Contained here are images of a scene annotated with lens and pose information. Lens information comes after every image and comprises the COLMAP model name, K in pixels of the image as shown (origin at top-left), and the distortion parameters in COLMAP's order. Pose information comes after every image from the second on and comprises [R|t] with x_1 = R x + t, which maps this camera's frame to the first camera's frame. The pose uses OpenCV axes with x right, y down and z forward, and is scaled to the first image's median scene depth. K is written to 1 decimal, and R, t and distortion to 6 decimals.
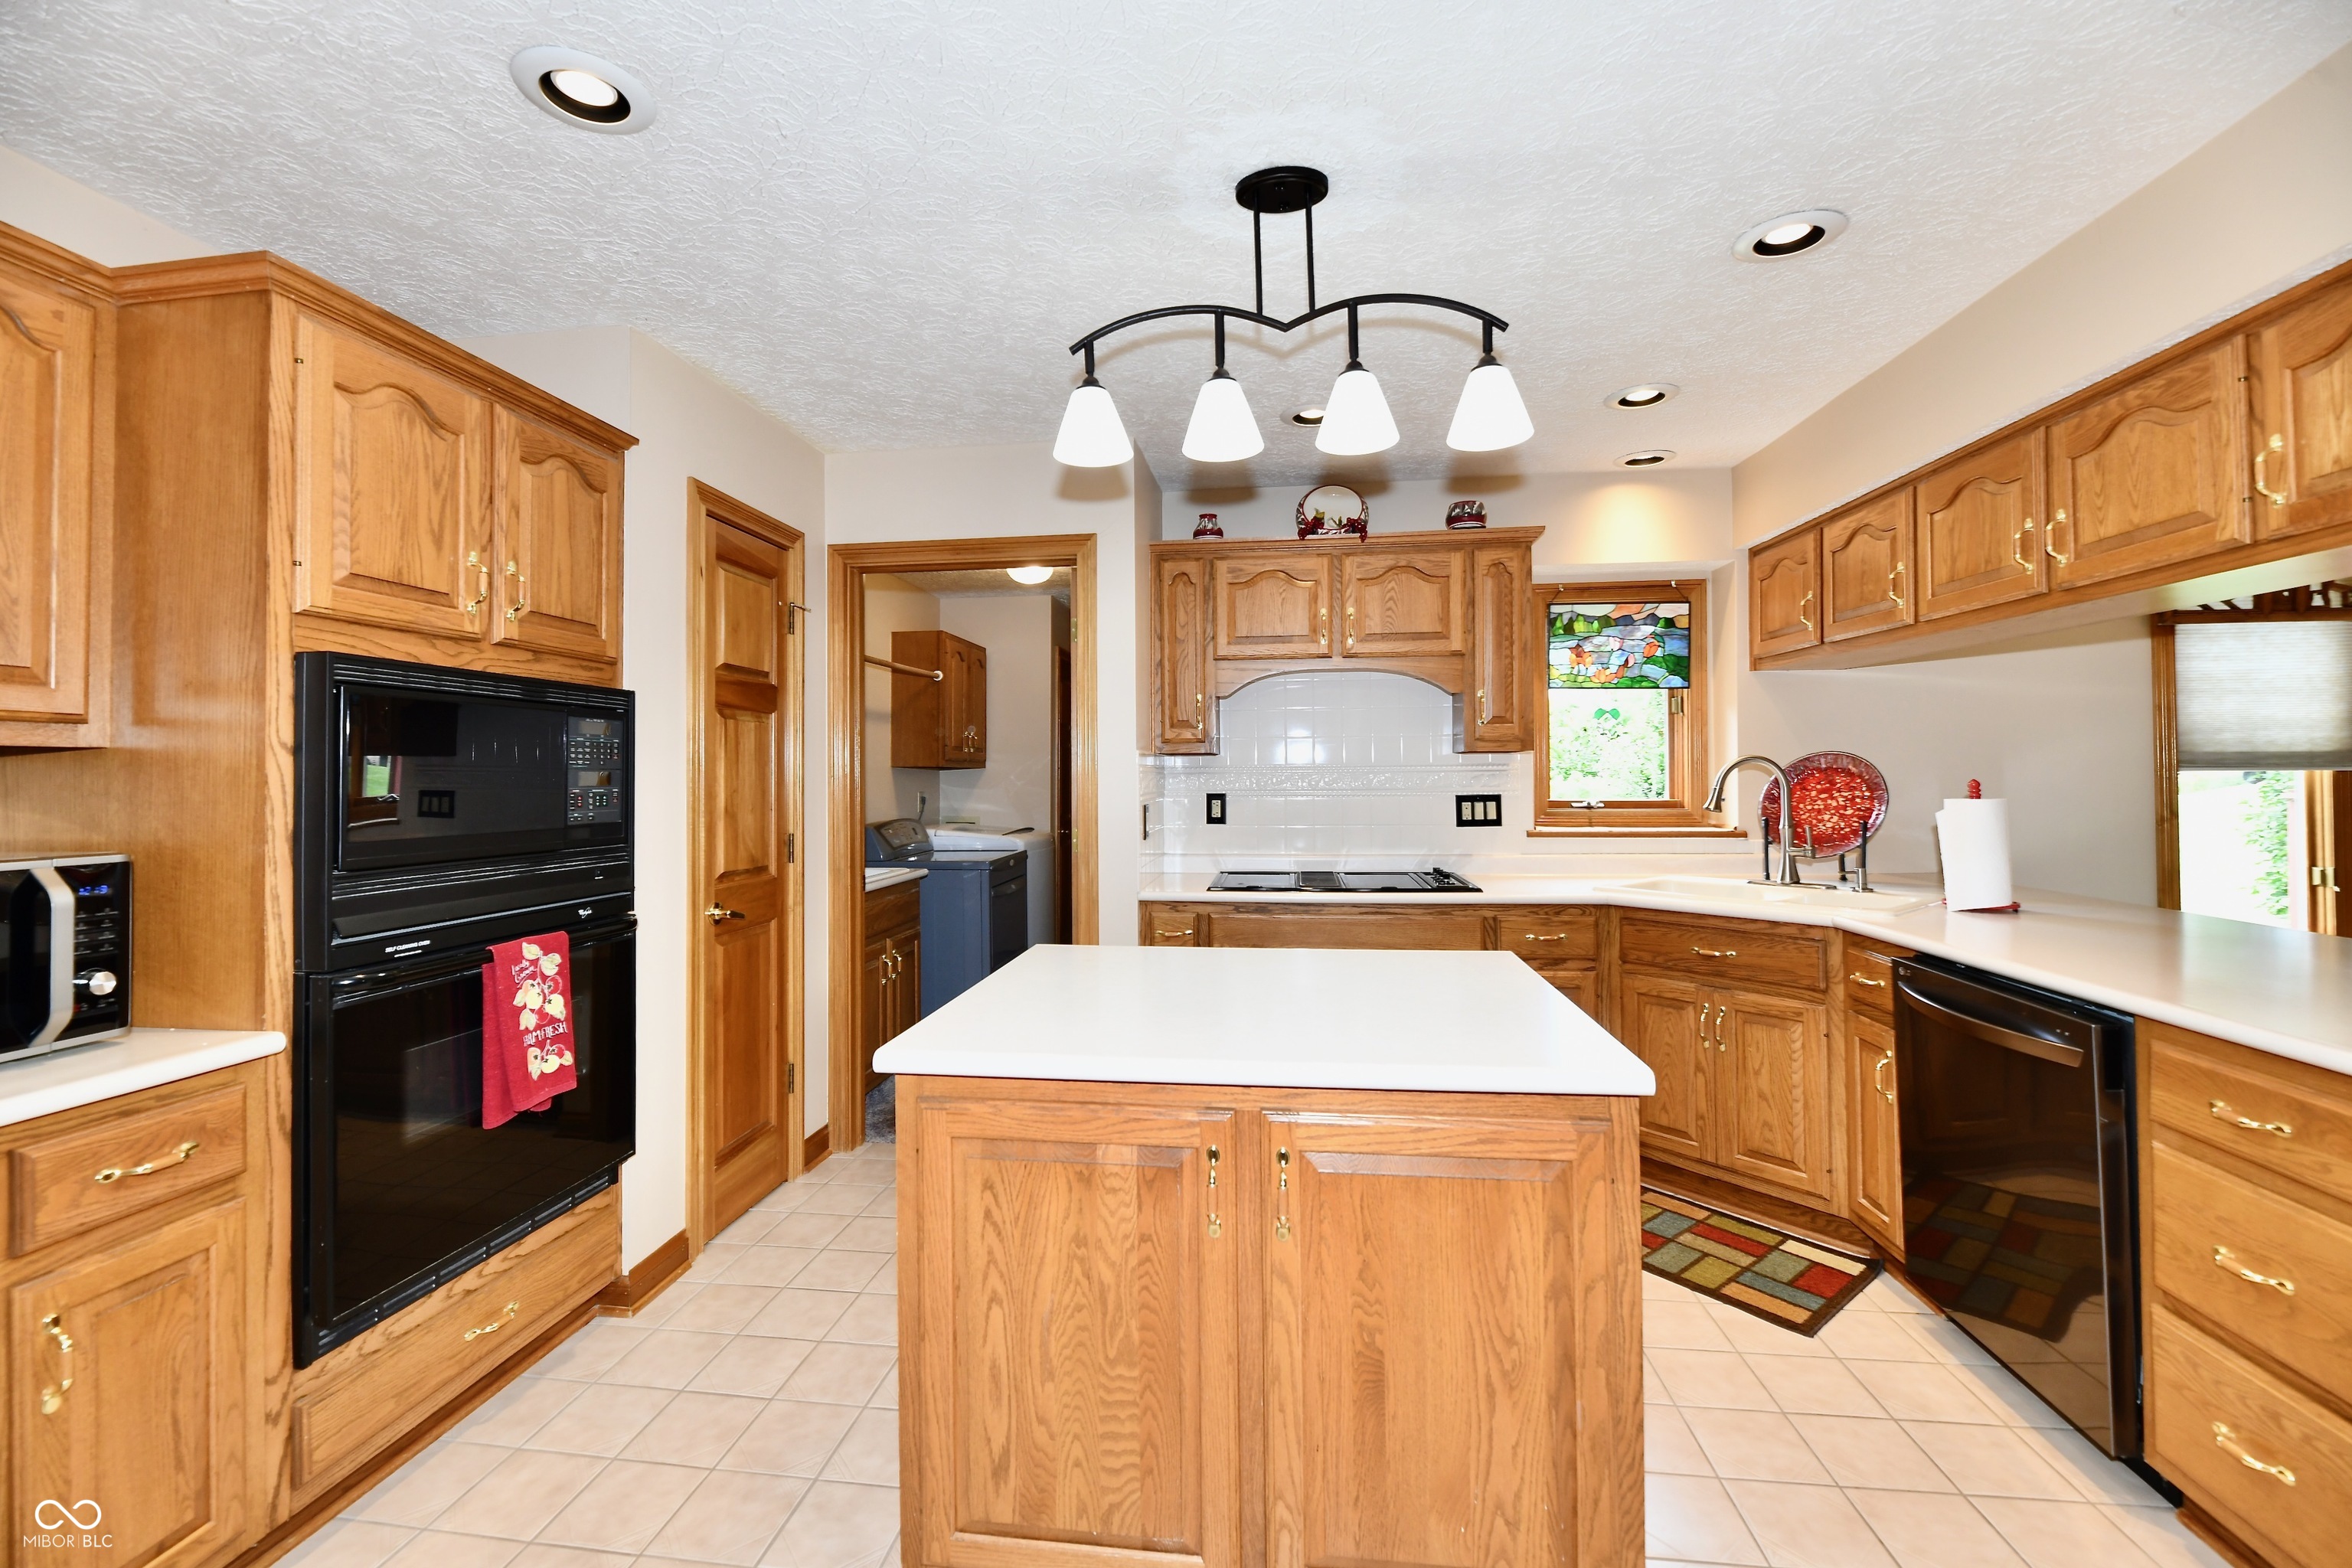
lens RADIAL K [[965.2, 0, 1165.3], [0, 965.2, 764.4], [0, 0, 1]] dist [-0.000970, -0.003108]
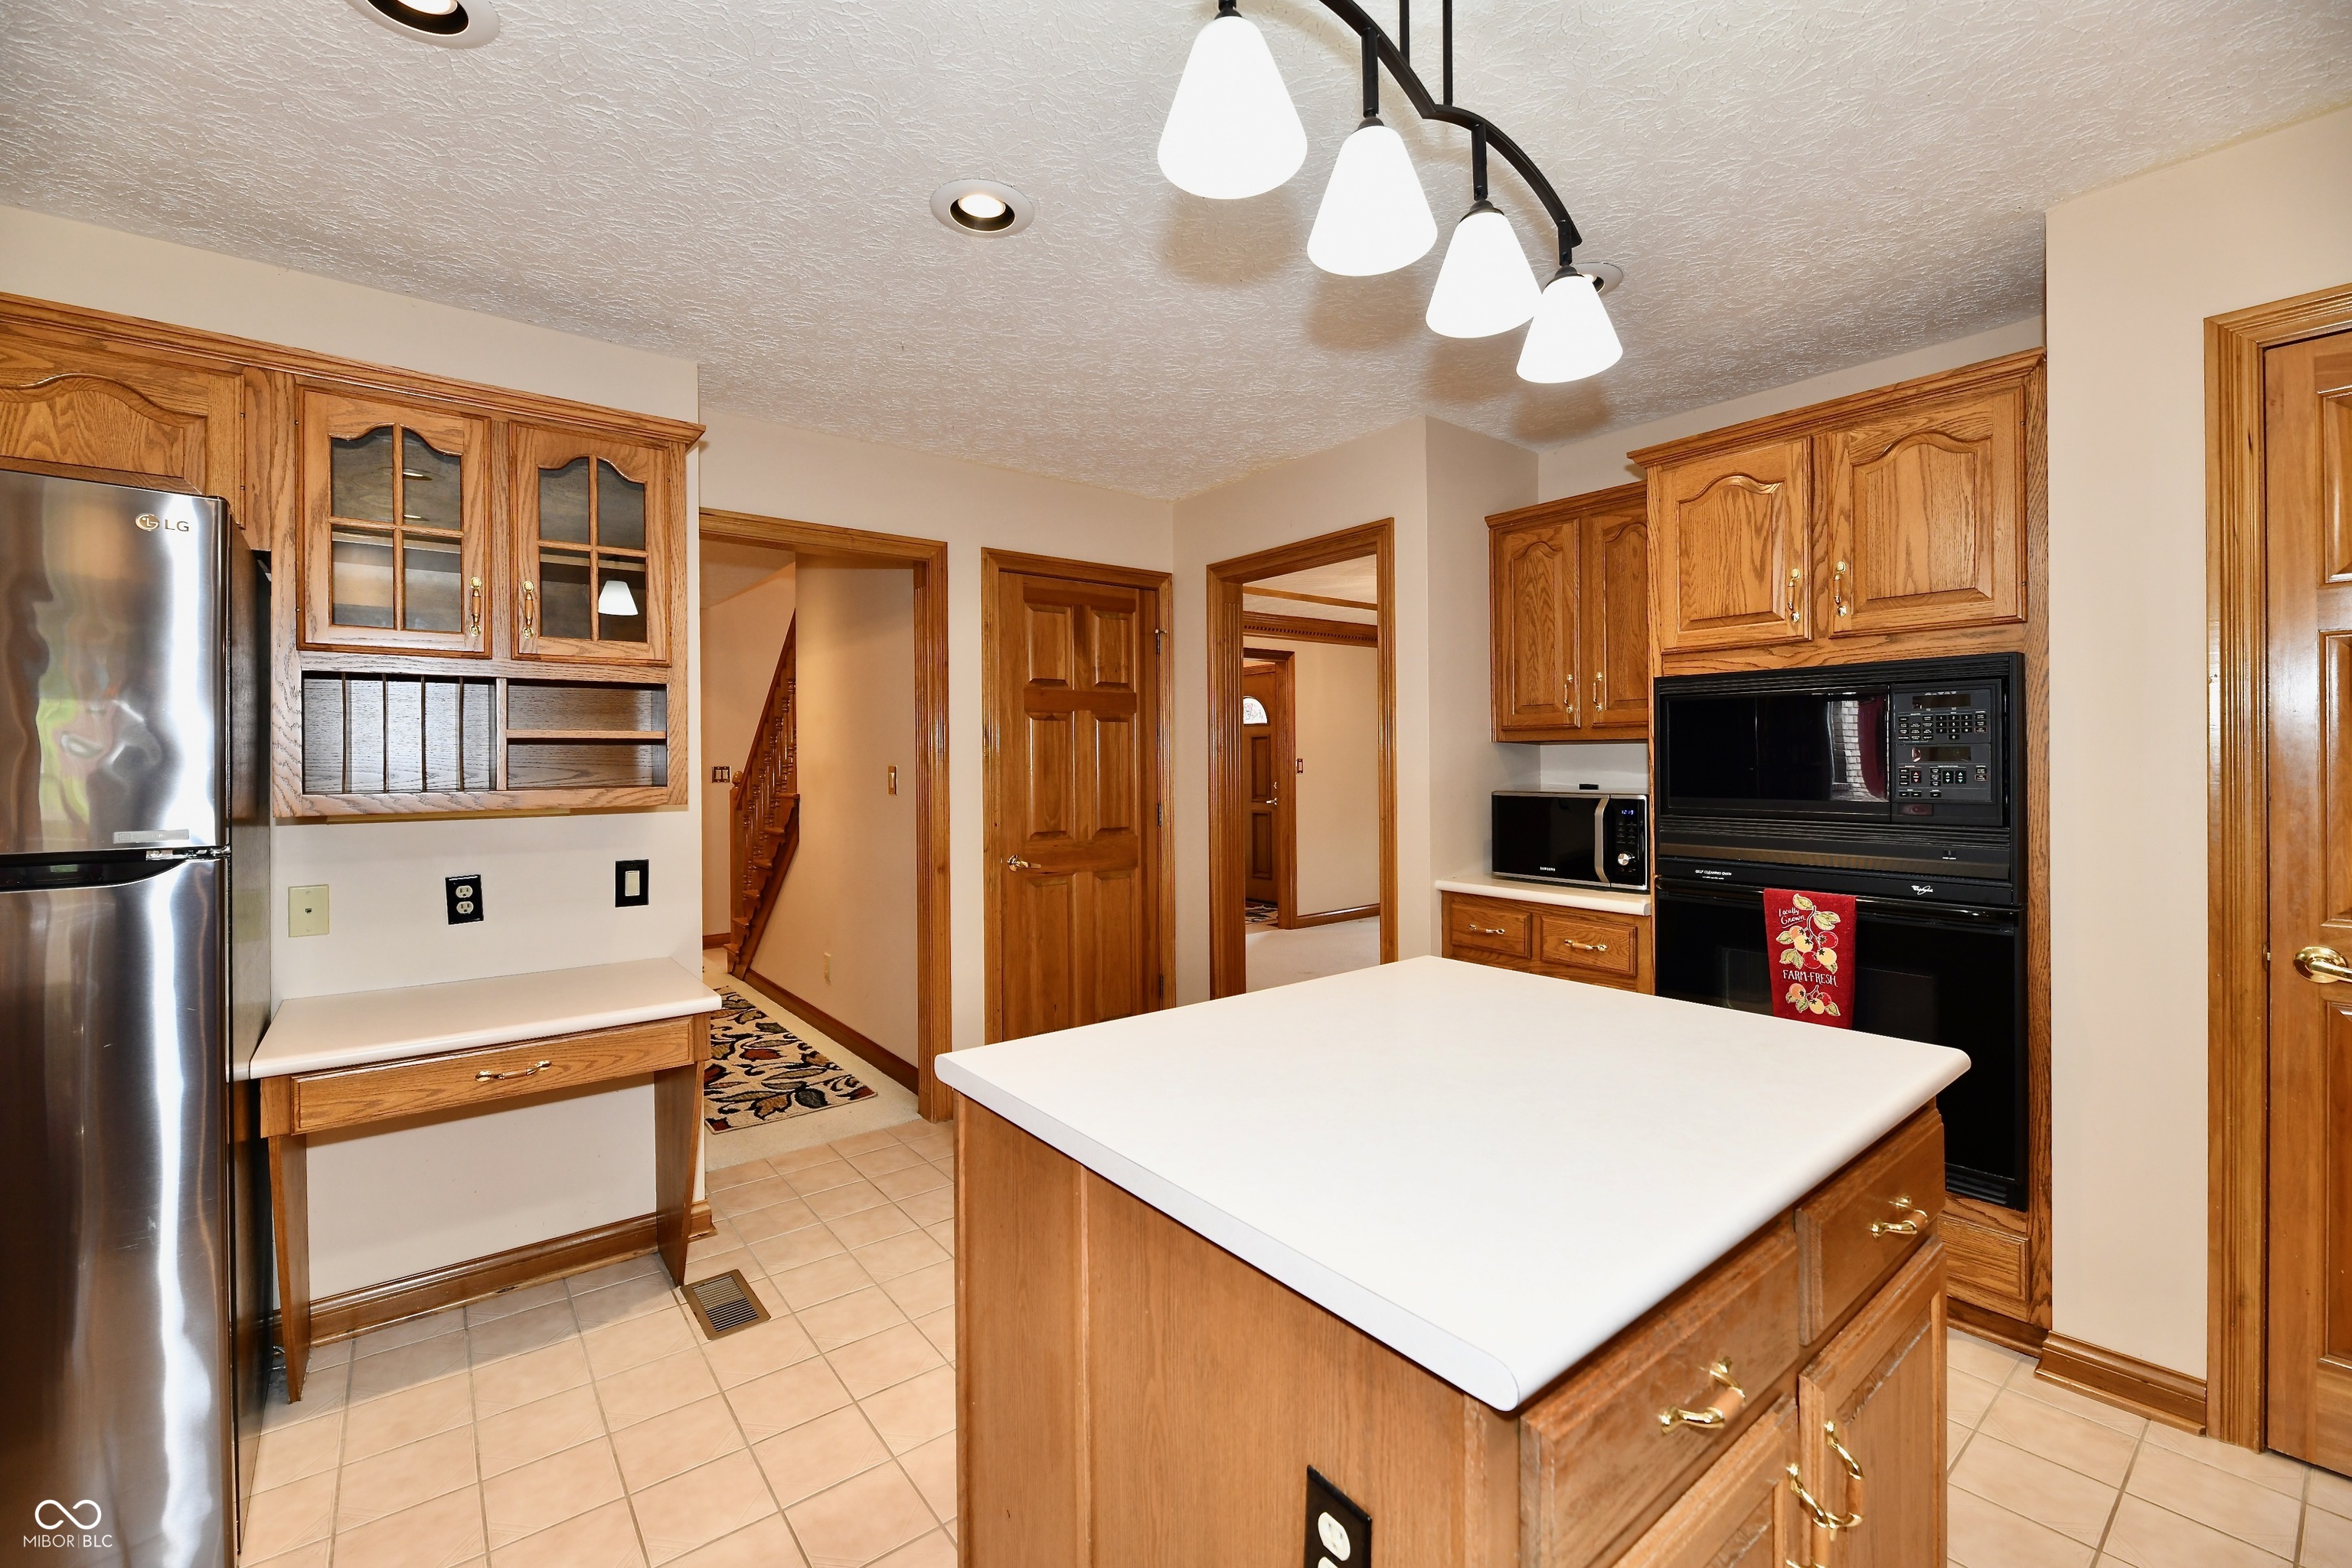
lens RADIAL K [[965.2, 0, 1169.9], [0, 965.2, 759.9], [0, 0, 1]] dist [-0.000970, -0.003108]
pose [[-0.688205, 0.009366, -0.725456, 0.482637], [0.017530, 0.999839, -0.003721, 0.008054], [0.725305, -0.015278, -0.688259, 0.843408]]
